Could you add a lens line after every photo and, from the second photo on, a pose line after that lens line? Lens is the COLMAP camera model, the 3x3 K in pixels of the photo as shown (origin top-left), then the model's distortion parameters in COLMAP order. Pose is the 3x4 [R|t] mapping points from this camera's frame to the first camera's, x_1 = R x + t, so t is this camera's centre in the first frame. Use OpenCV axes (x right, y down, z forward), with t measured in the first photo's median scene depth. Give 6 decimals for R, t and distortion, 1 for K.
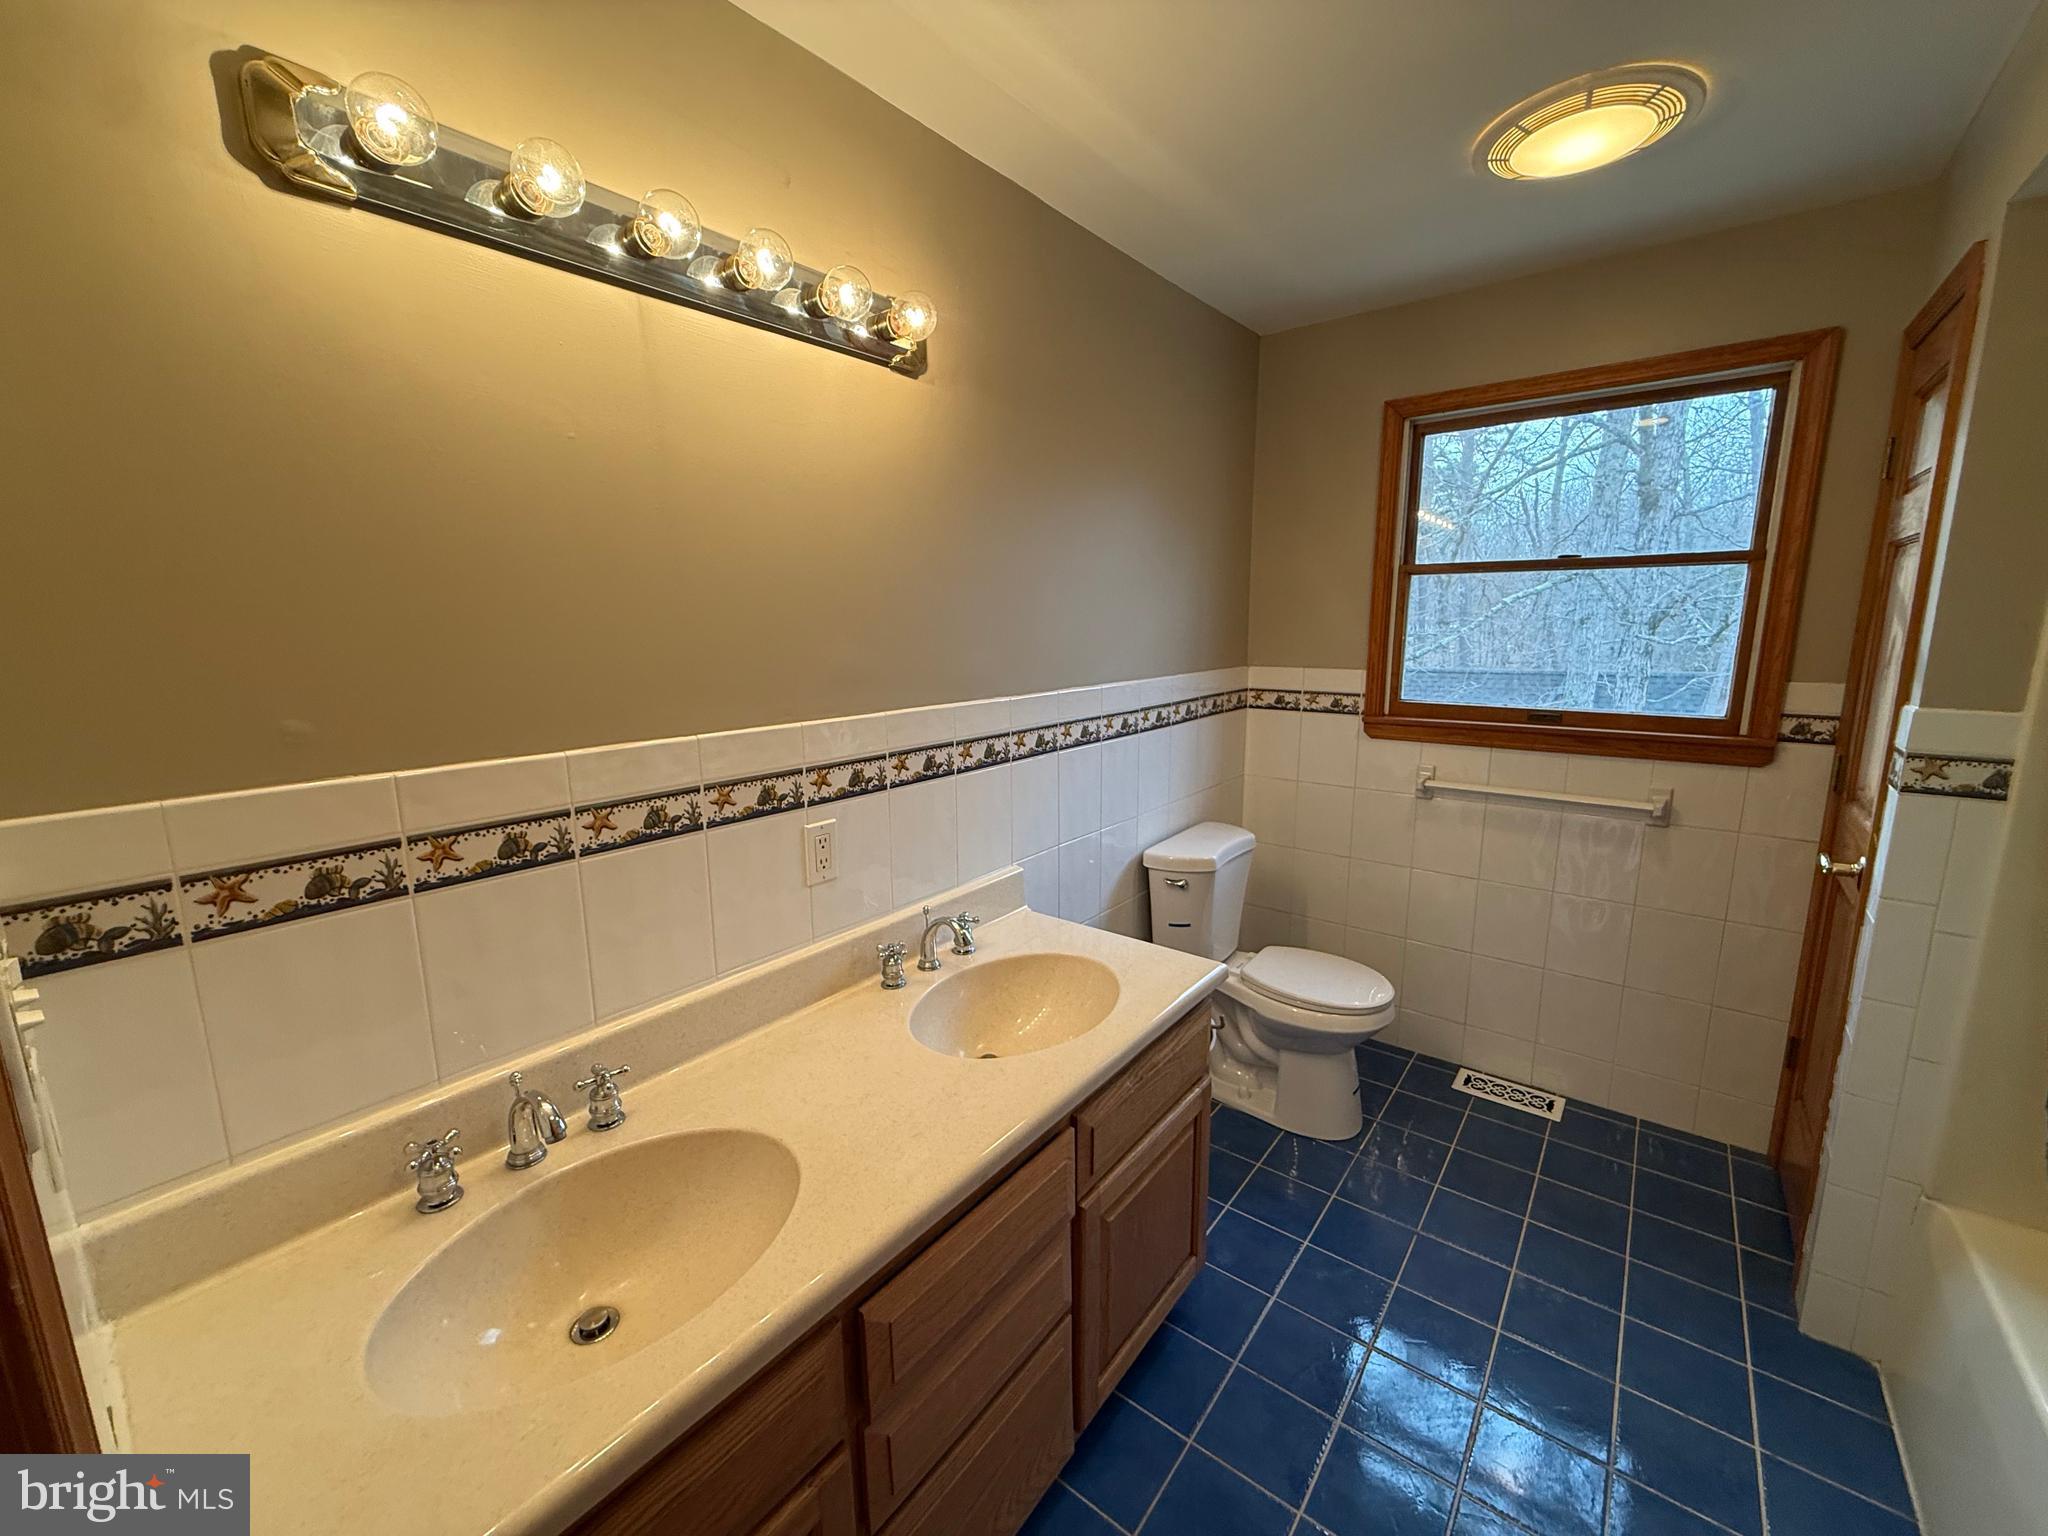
lens RADIAL K [[817.0, 0, 1017.2], [0, 817.0, 770.8], [0, 0, 1]] dist [0.000429, 0.000522]
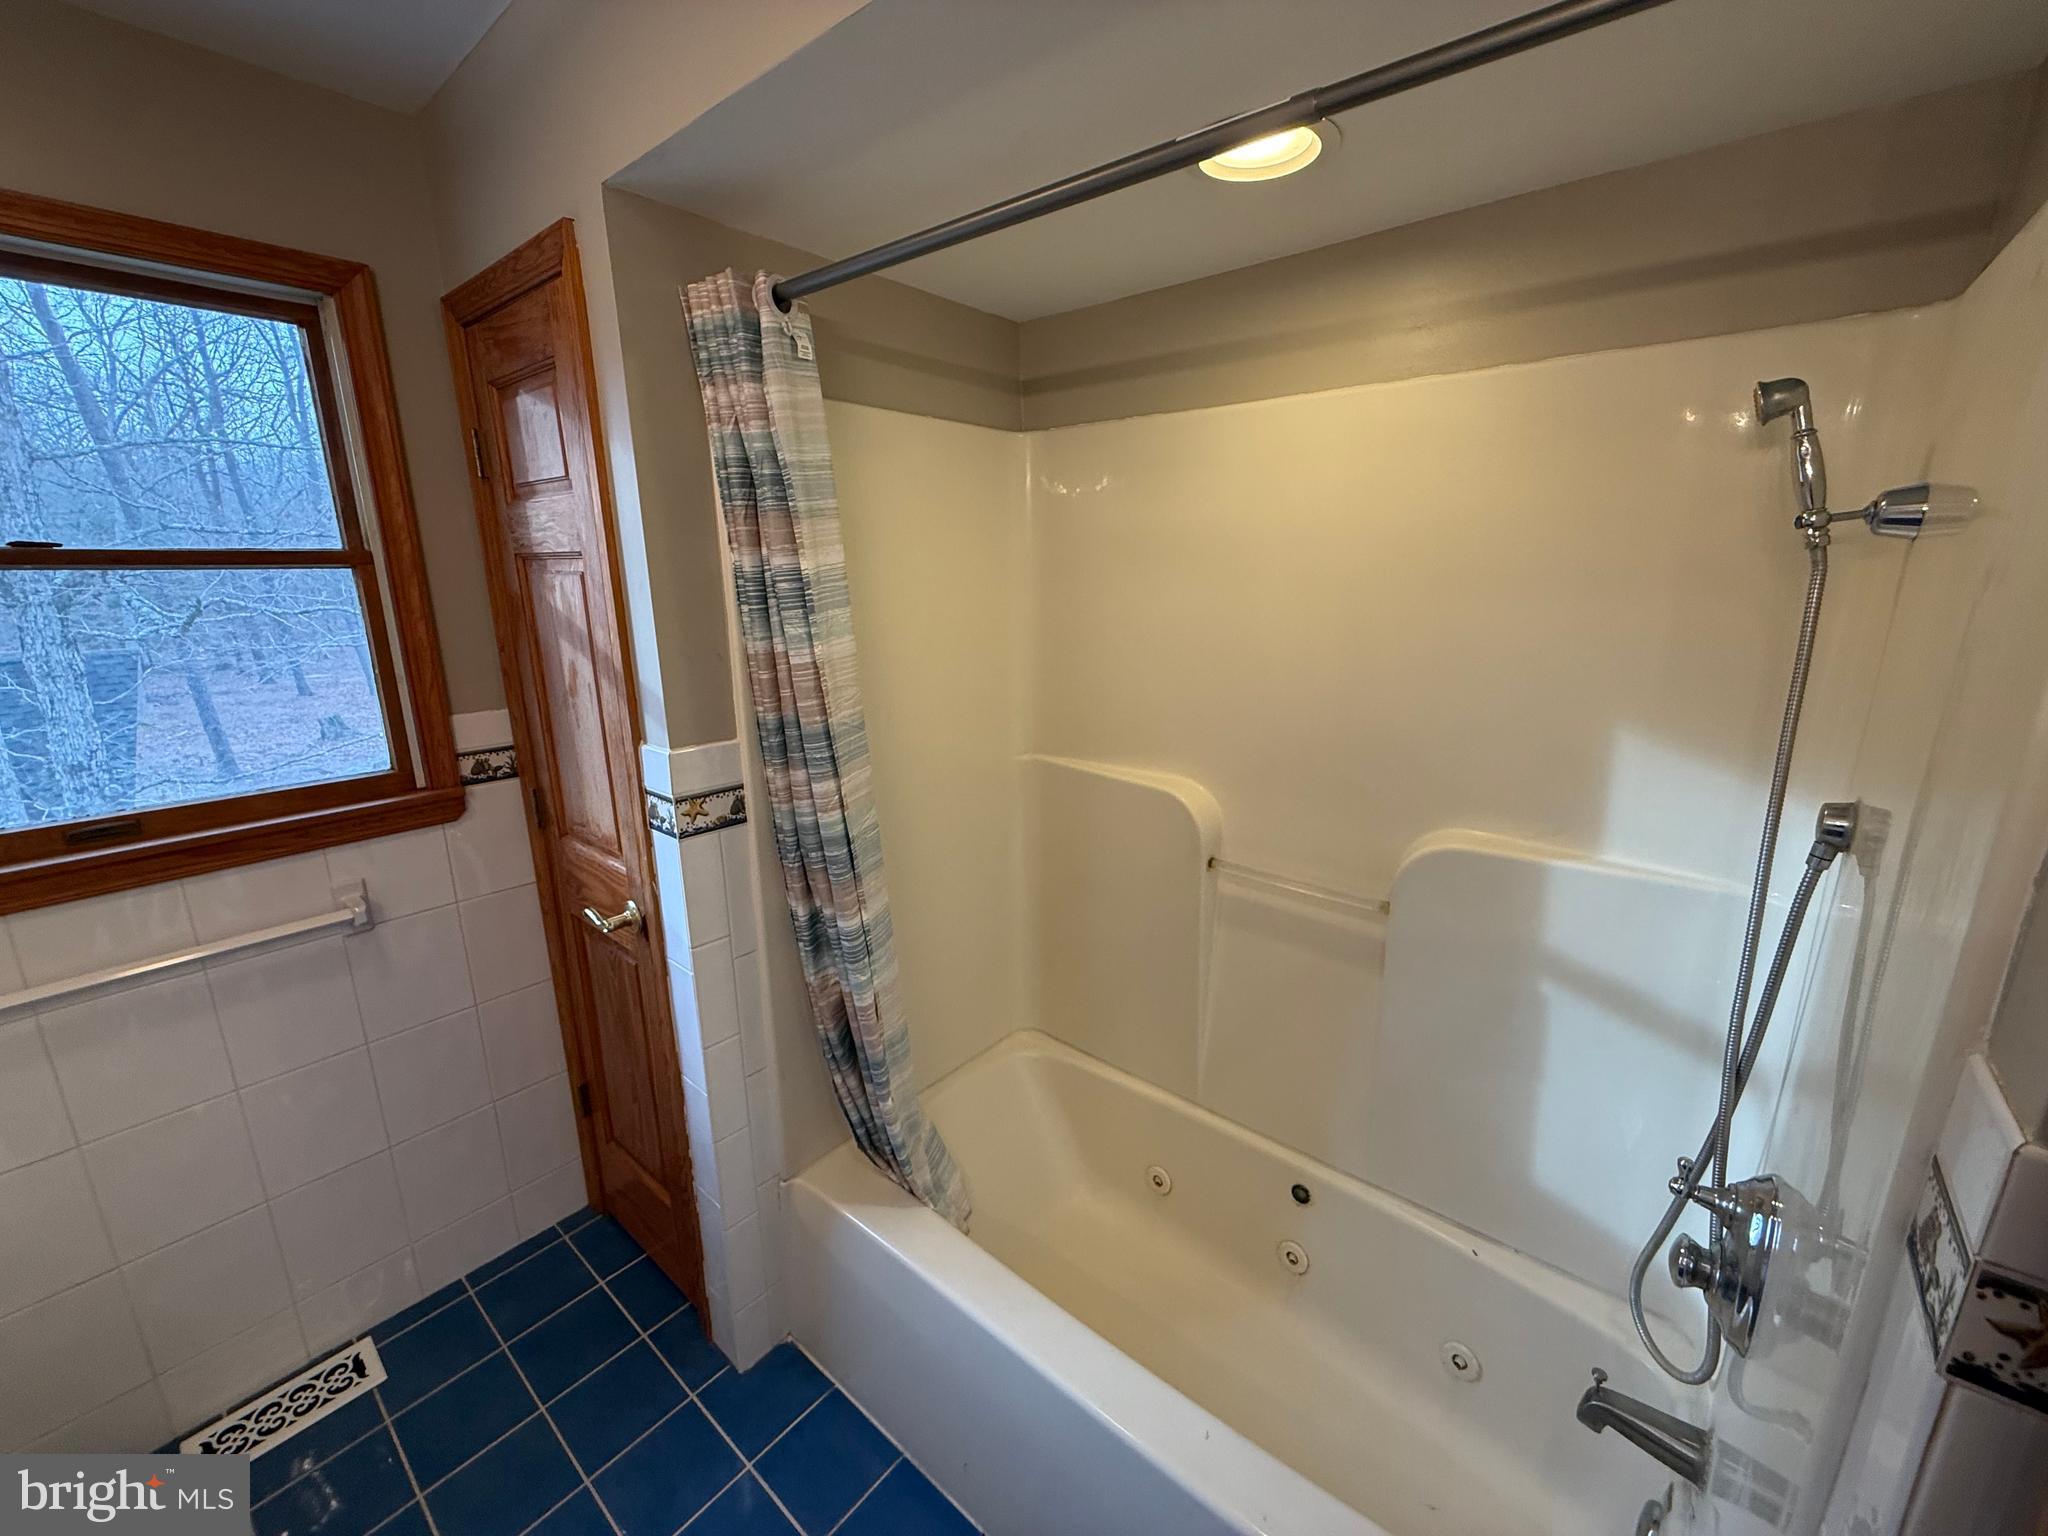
lens RADIAL K [[817.0, 0, 1017.2], [0, 817.0, 770.8], [0, 0, 1]] dist [0.000429, 0.000522]
pose [[0.031192, -0.233544, 0.971846, 0.150439], [0.186356, 0.956628, 0.223906, -0.133327], [-0.981987, 0.174125, 0.073361, 0.391434]]
